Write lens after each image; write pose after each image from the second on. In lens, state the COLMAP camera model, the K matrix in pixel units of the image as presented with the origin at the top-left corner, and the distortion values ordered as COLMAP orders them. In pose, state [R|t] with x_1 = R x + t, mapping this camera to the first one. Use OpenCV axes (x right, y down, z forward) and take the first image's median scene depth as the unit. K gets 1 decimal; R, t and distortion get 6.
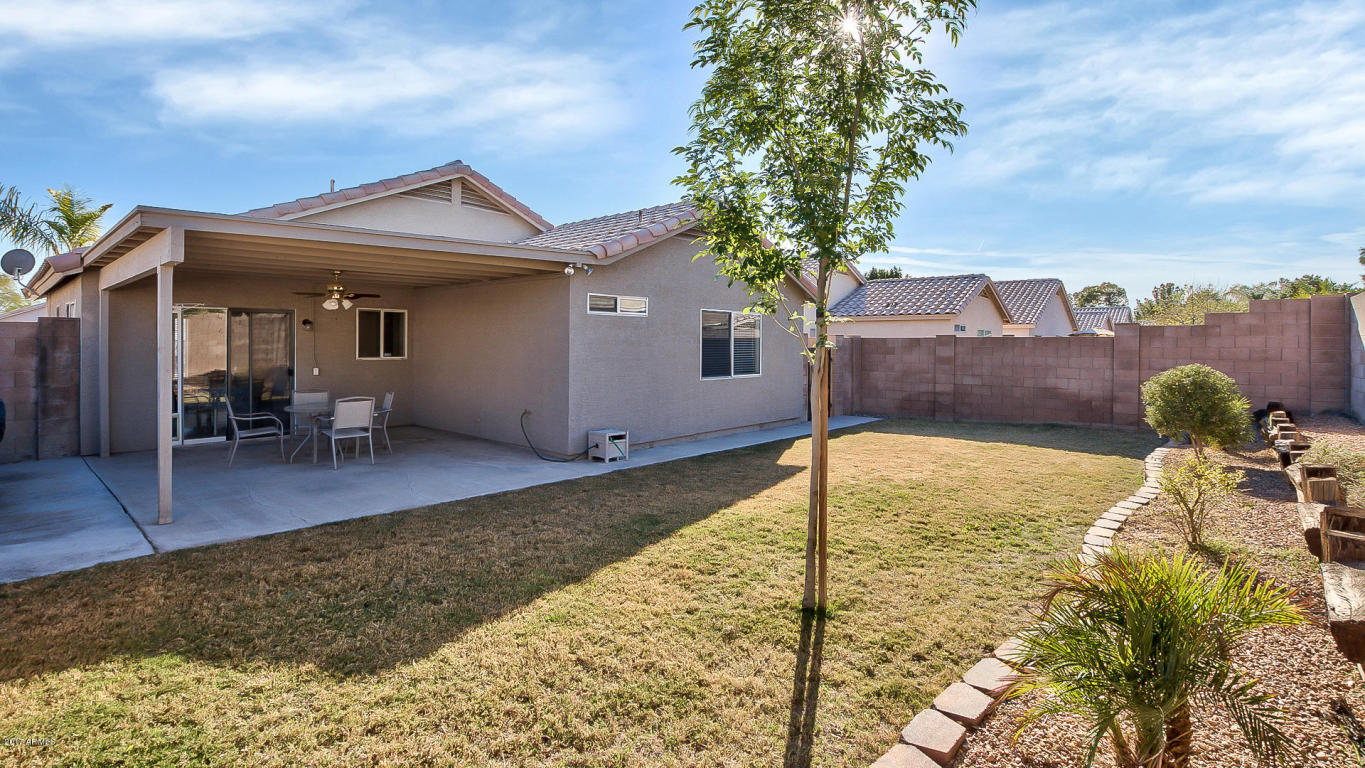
lens RADIAL K [[628.8, 0, 671.2], [0, 628.8, 353.5], [0, 0, 1]] dist [-0.043576, 0.009754]
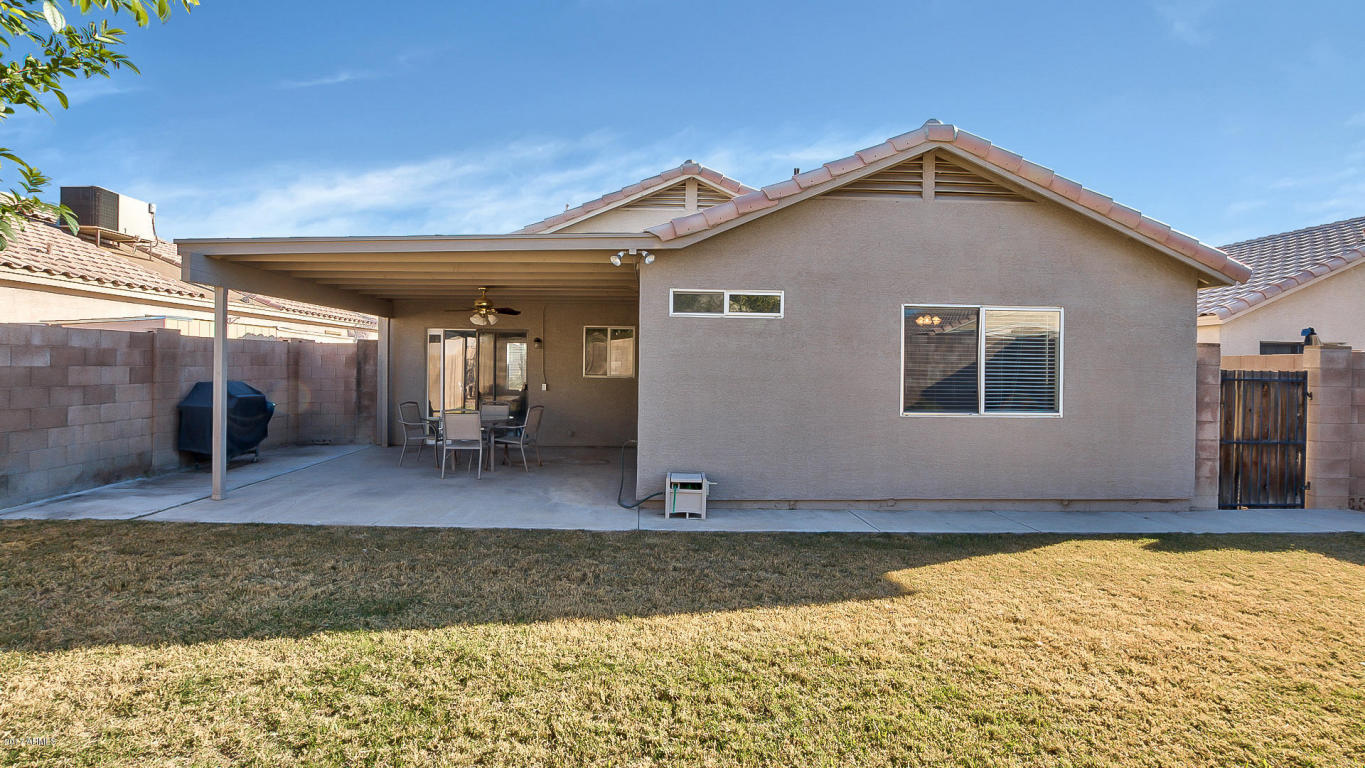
lens RADIAL K [[632.8, 0, 678.0], [0, 632.8, 368.4], [0, 0, 1]] dist [-0.026060, 0.000448]
pose [[0.700694, 0.003718, -0.713453, 0.416961], [-0.021326, 0.999649, -0.015734, 0.011044], [0.713144, 0.026240, 0.700527, 0.474567]]
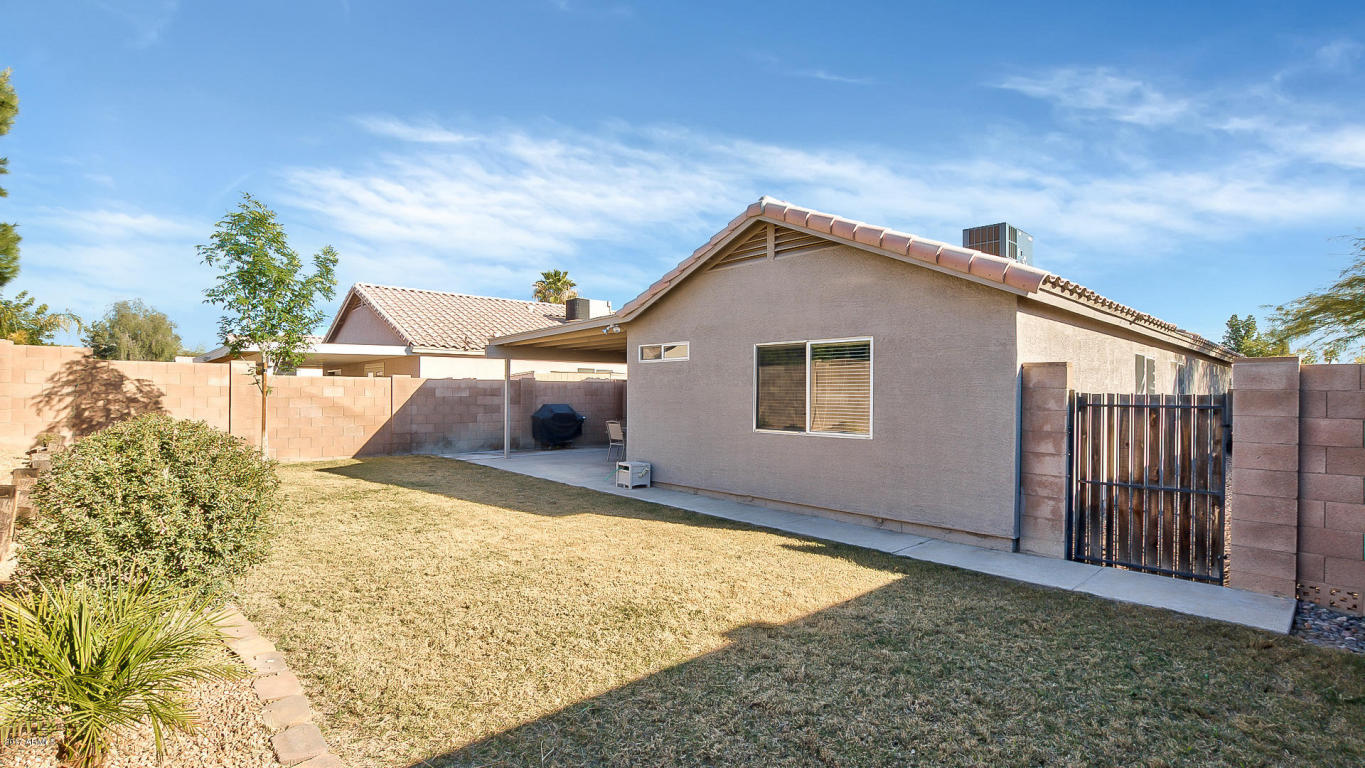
lens RADIAL K [[620.0, 0, 682.5], [0, 620.0, 384.0], [0, 0, 1]] dist [-0.024973, -0.000154]
pose [[-0.076650, -0.019029, -0.996876, 1.037981], [-0.022231, 0.999602, -0.017372, -0.004010], [0.996810, 0.020830, -0.077042, 1.175300]]
